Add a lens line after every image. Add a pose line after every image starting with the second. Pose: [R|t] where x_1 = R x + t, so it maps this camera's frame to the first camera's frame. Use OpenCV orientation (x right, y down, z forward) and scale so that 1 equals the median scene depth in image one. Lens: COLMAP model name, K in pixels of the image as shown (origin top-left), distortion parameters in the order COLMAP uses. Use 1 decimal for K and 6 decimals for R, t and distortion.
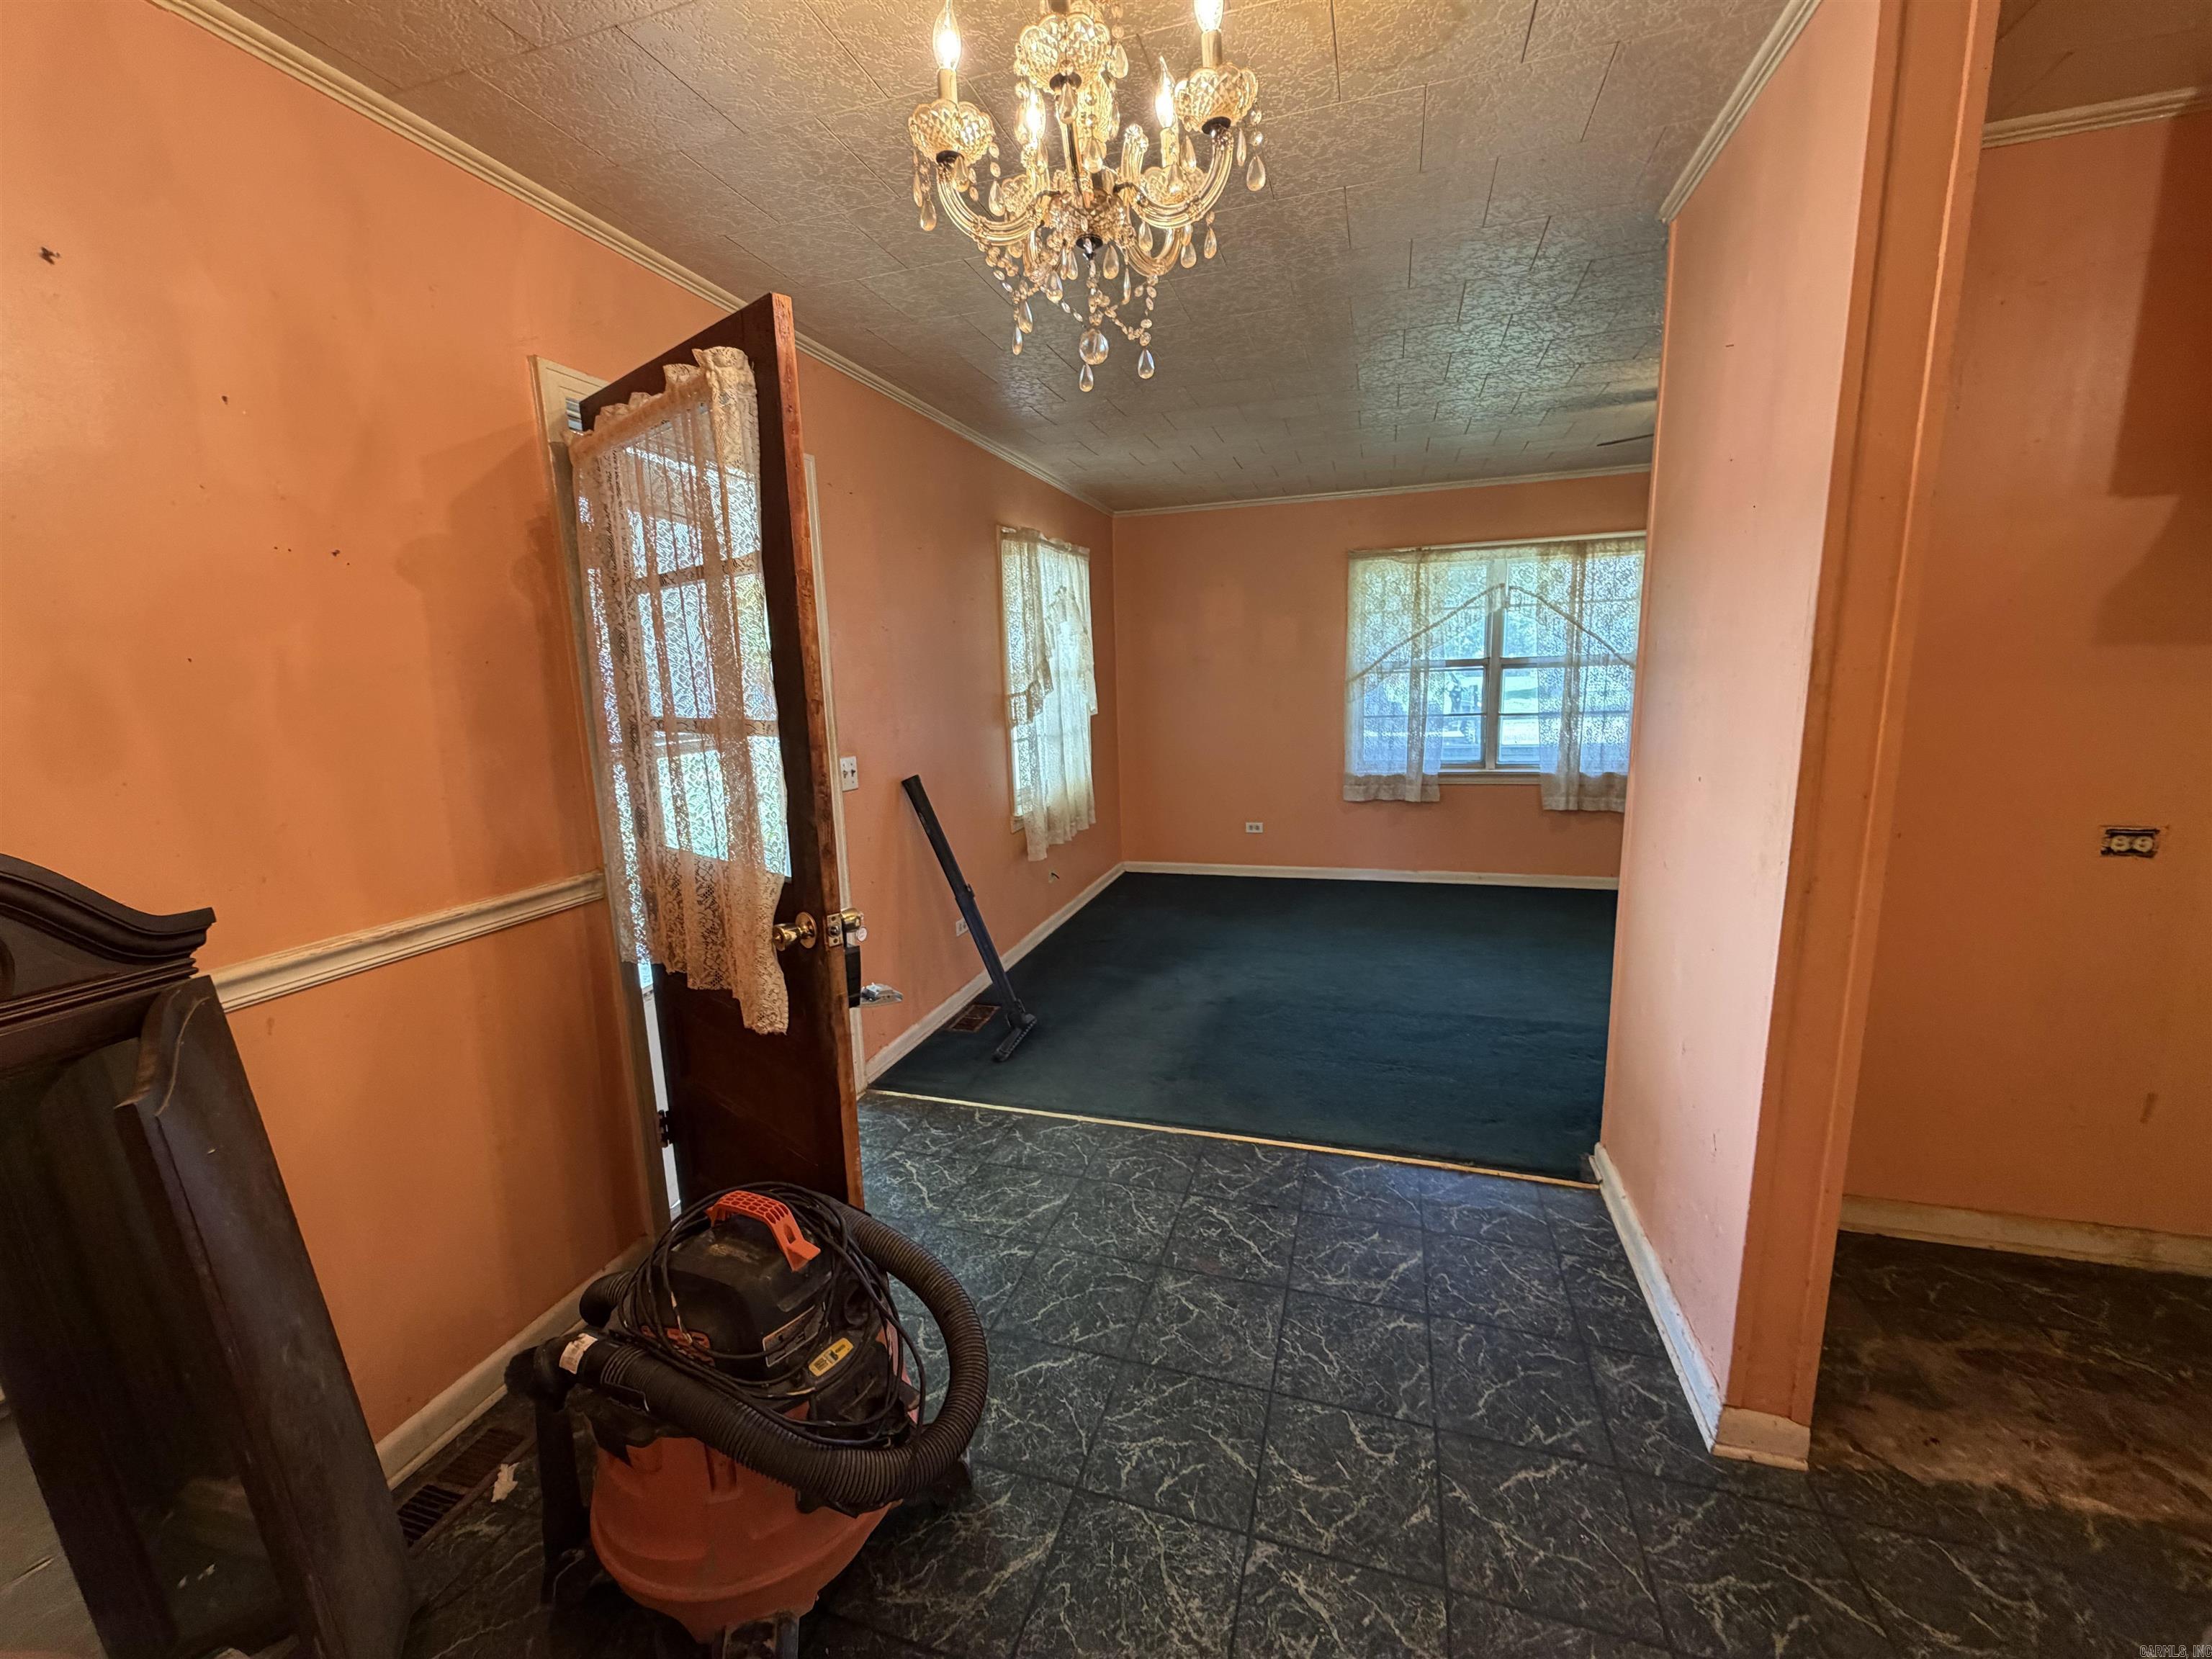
lens RADIAL K [[884.1, 0, 1101.4], [0, 884.1, 831.9], [0, 0, 1]] dist [0.000683, 0.000437]
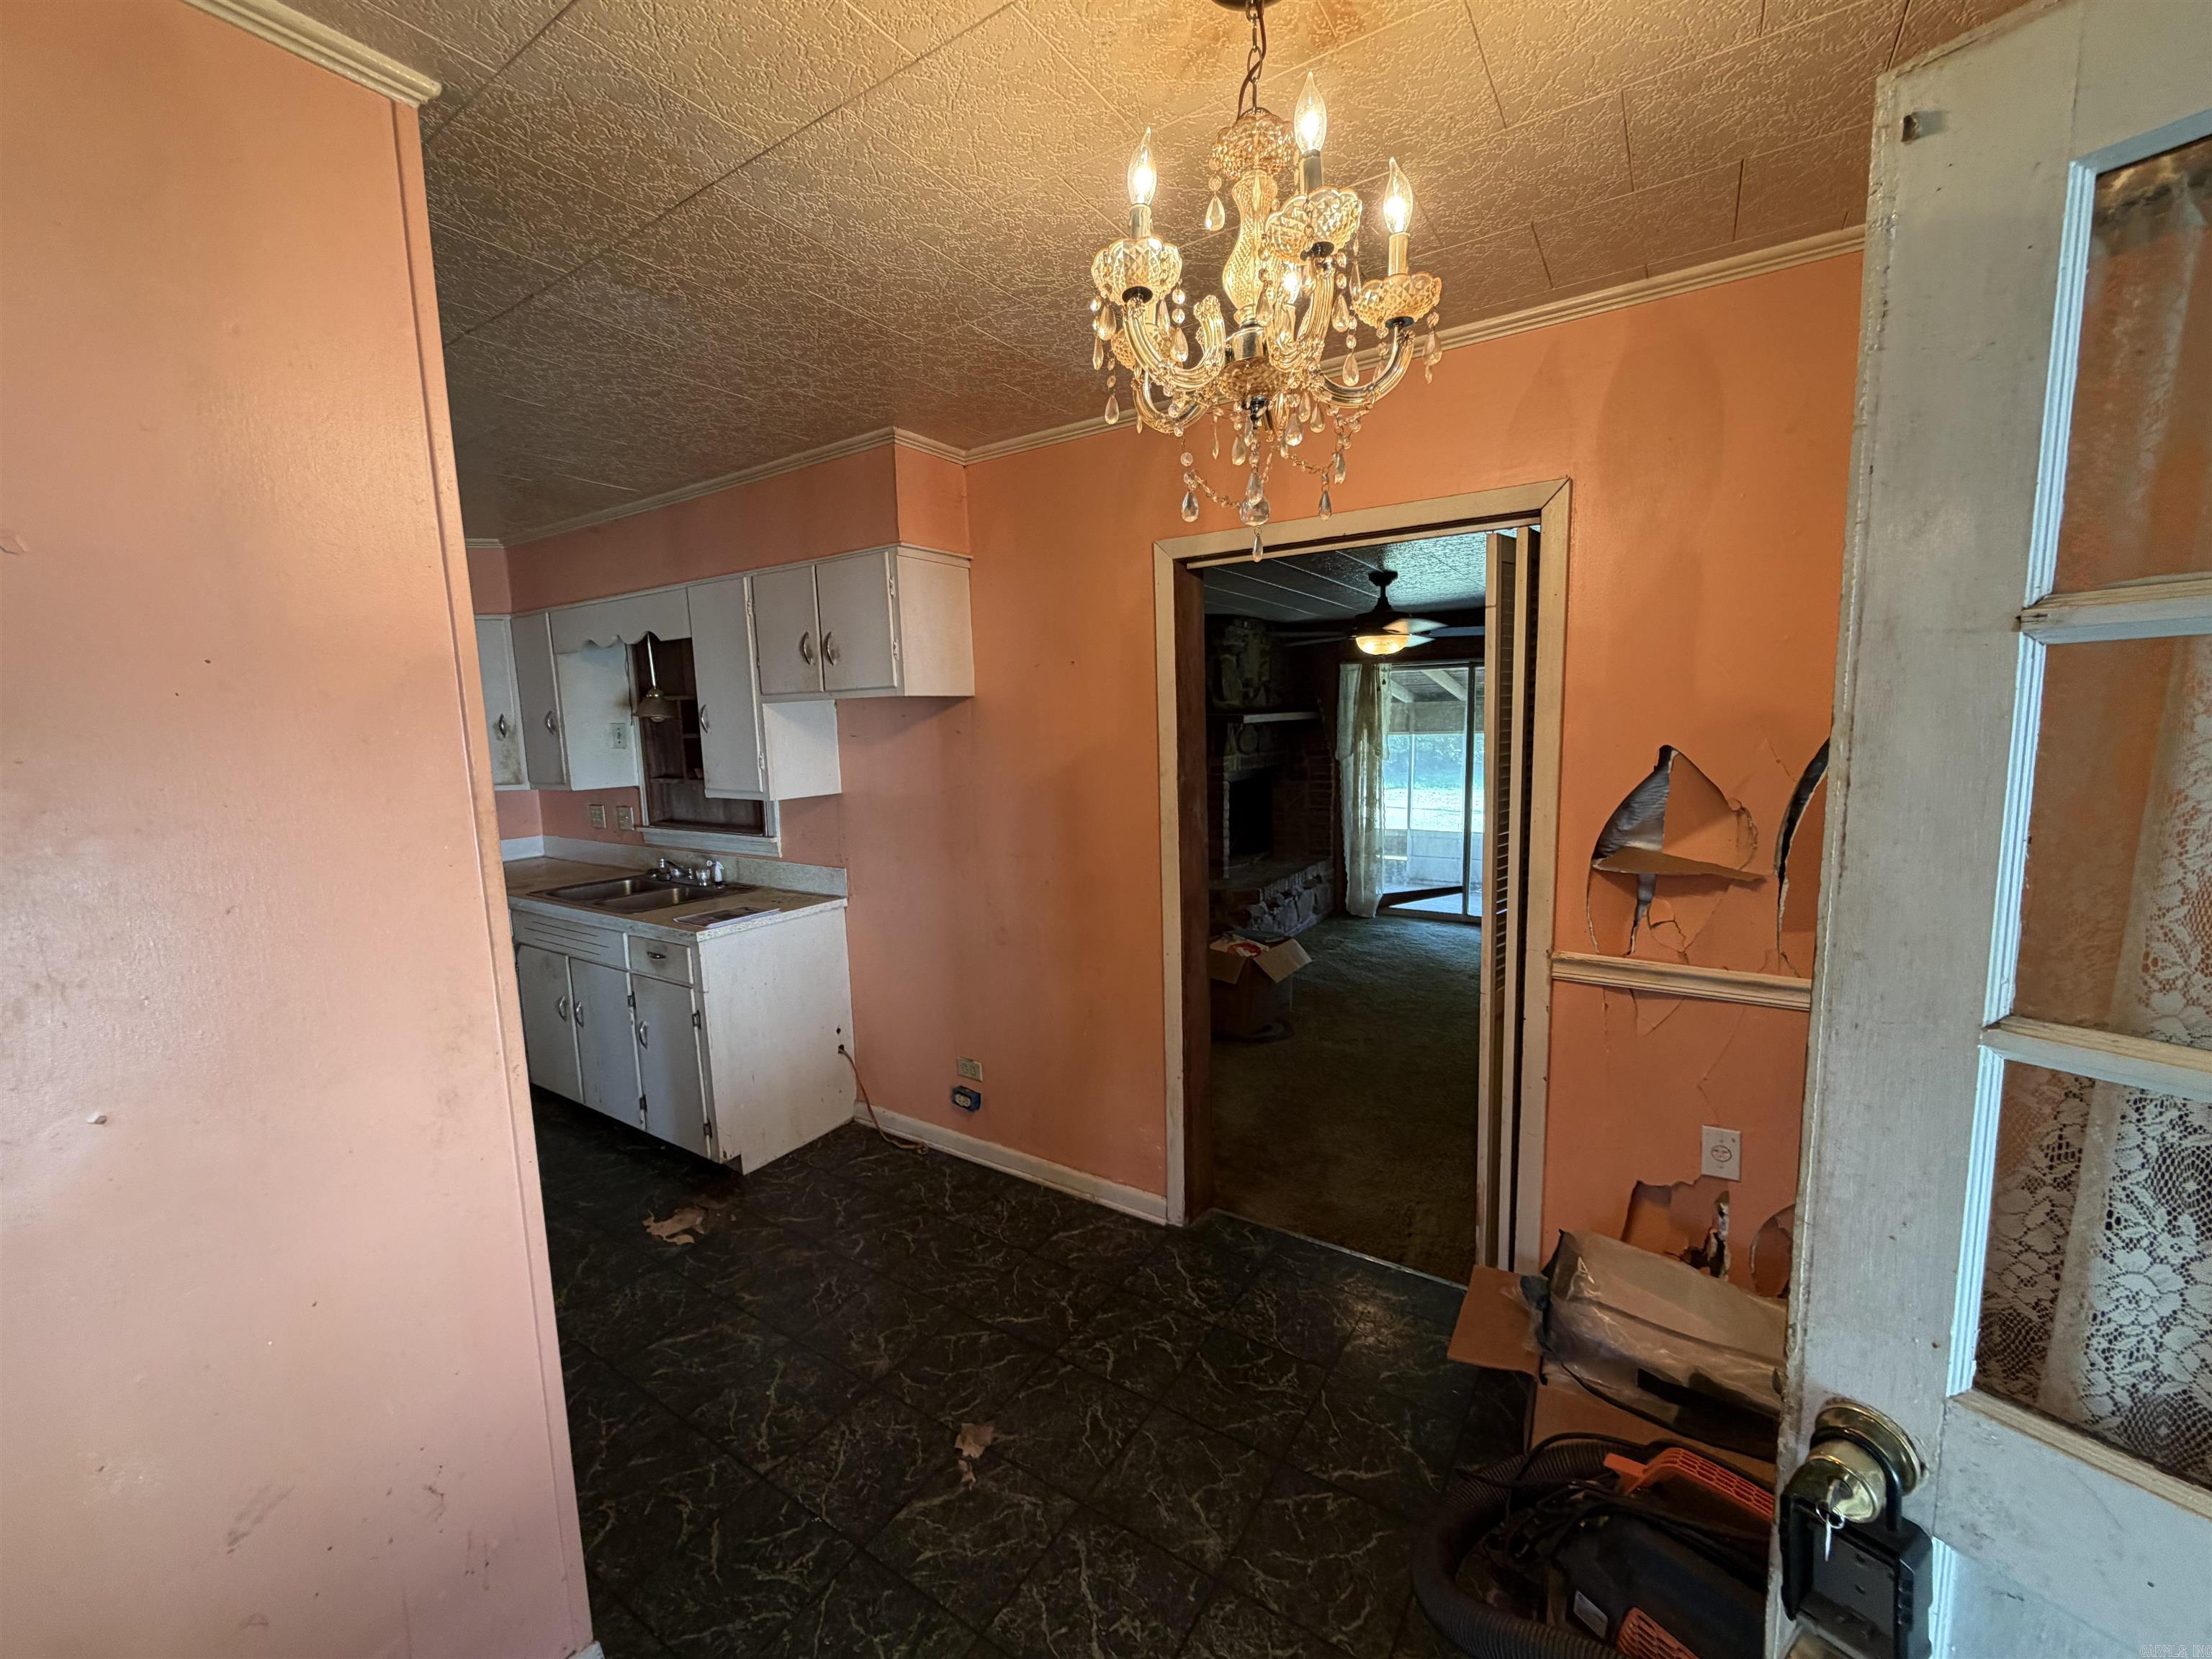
lens RADIAL K [[881.5, 0, 1101.4], [0, 881.5, 832.7], [0, 0, 1]] dist [0.000519, -0.000296]
pose [[-0.959348, 0.021111, 0.281437, -0.051597], [0.104376, 0.953036, 0.284303, -0.231539], [-0.262217, 0.302121, -0.916496, 0.933276]]
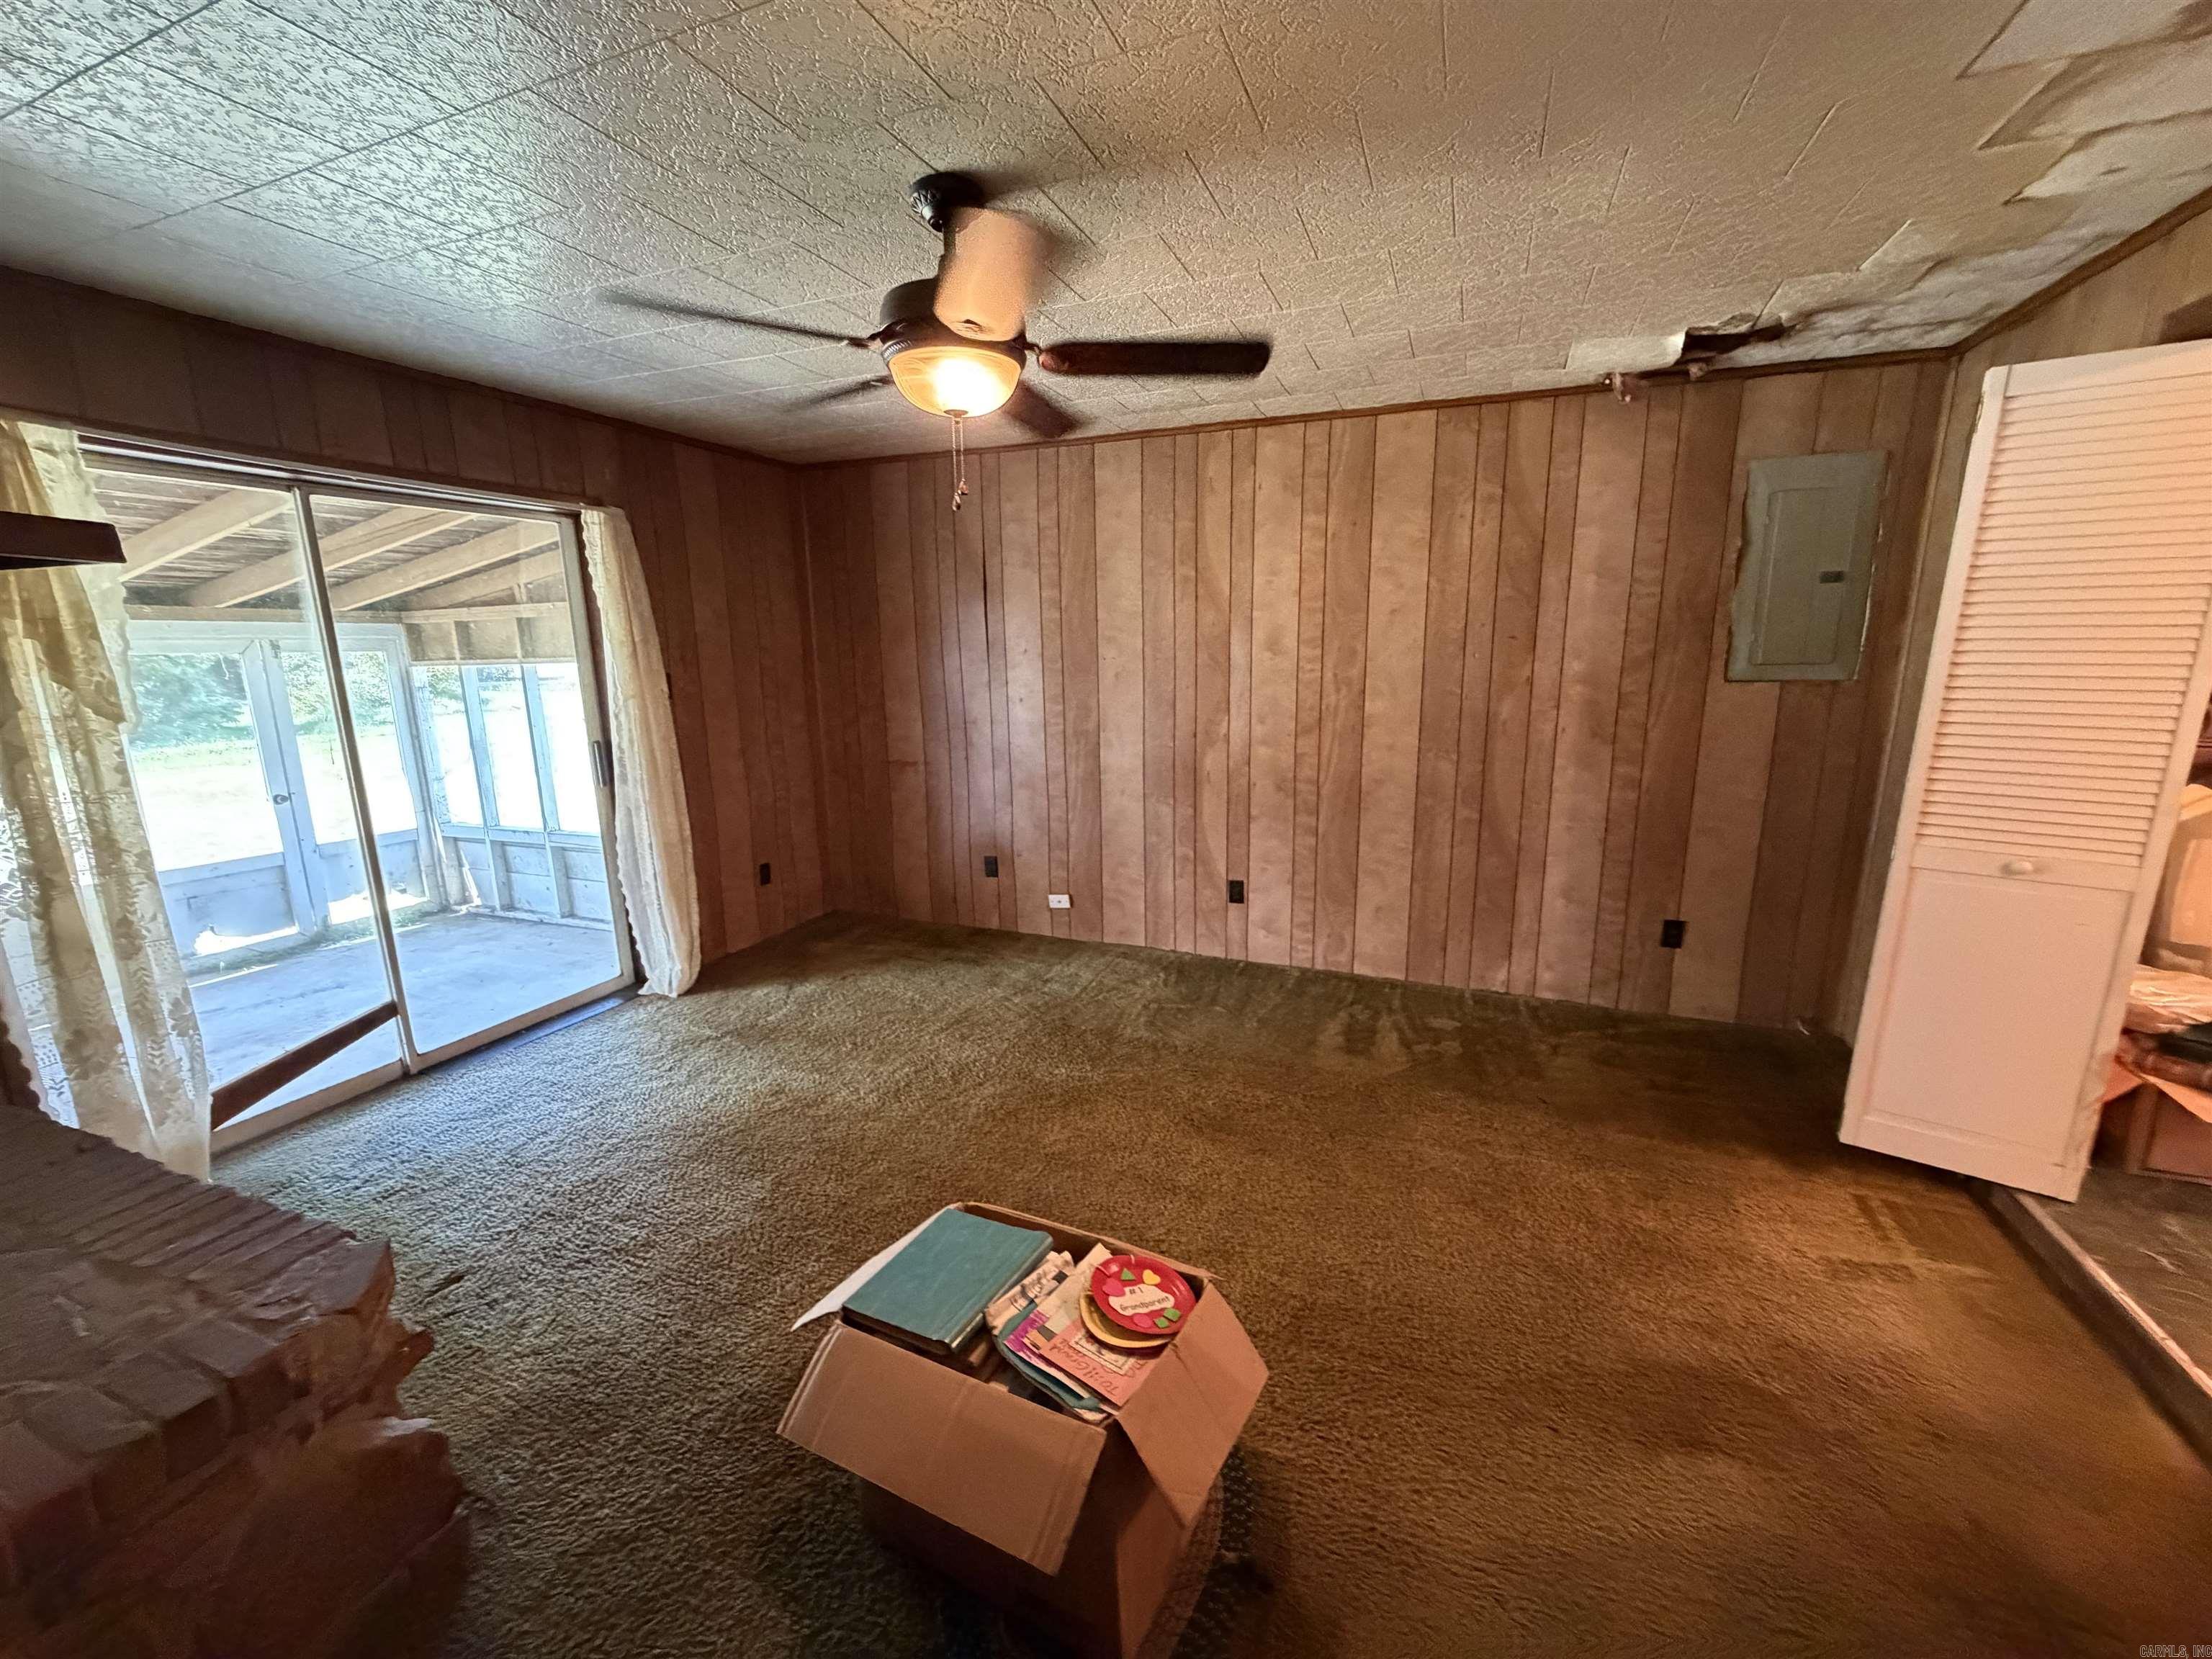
lens RADIAL K [[884.1, 0, 1104.3], [0, 884.1, 826.3], [0, 0, 1]] dist [-0.001758, -0.000015]
pose [[-0.092494, 0.234451, -0.967718, 0.701228], [-0.160882, 0.955595, 0.246891, 0.135863], [0.982630, 0.178525, -0.050667, -0.864315]]
